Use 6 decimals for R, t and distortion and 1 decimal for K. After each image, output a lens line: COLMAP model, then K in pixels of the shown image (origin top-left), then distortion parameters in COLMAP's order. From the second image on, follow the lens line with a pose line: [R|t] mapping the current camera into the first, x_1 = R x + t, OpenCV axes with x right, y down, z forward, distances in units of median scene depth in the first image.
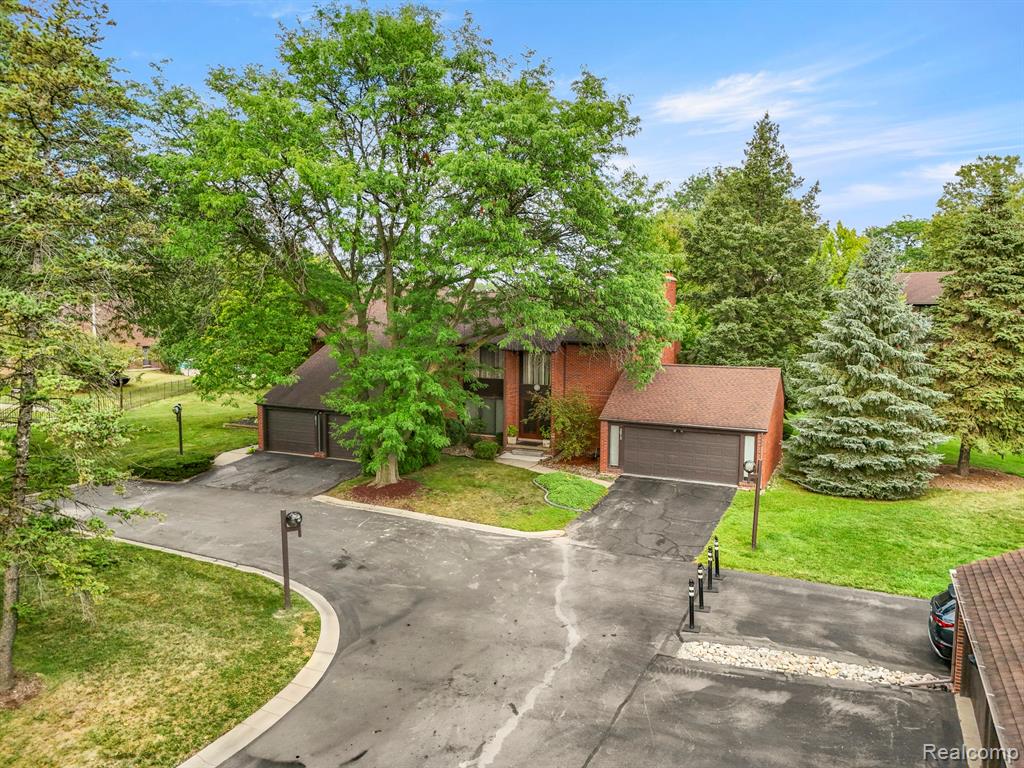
lens RADIAL K [[751.9, 0, 512.0], [0, 751.9, 384.0], [0, 0, 1]] dist [0.067585, -0.060341]
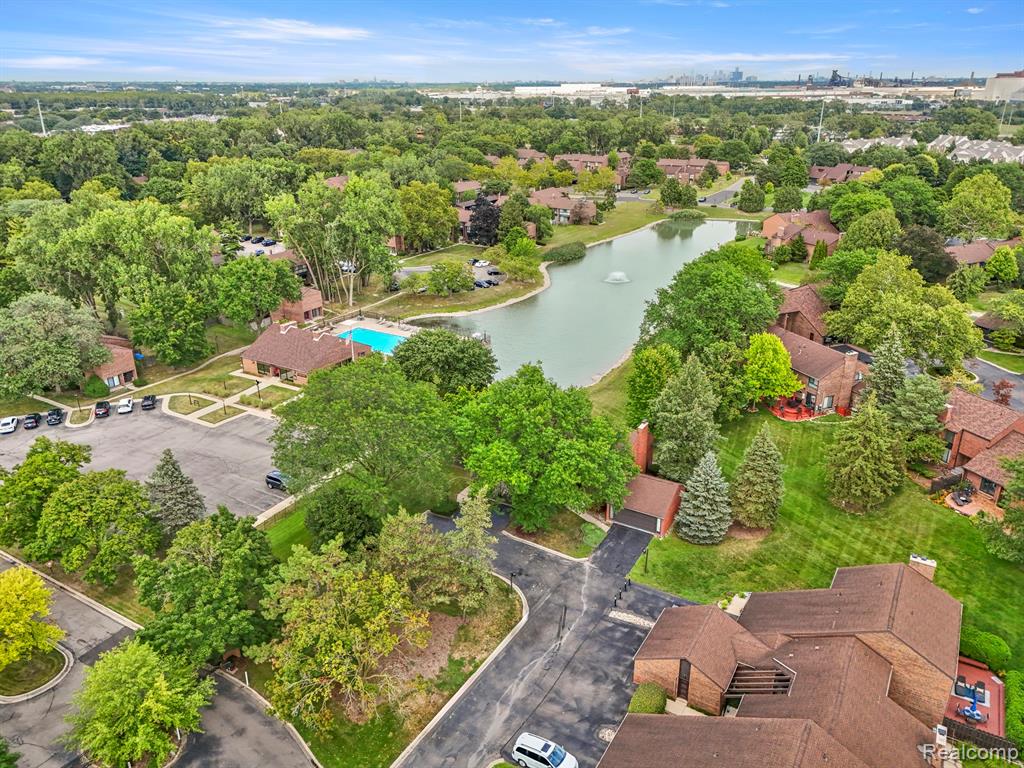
lens RADIAL K [[751.9, 0, 512.0], [0, 751.9, 384.0], [0, 0, 1]] dist [0.067585, -0.060341]
pose [[0.995463, 0.027747, -0.091011, 0.026425], [-0.001482, 0.960938, 0.276761, -1.740944], [0.095135, -0.275370, 0.956619, -2.316614]]
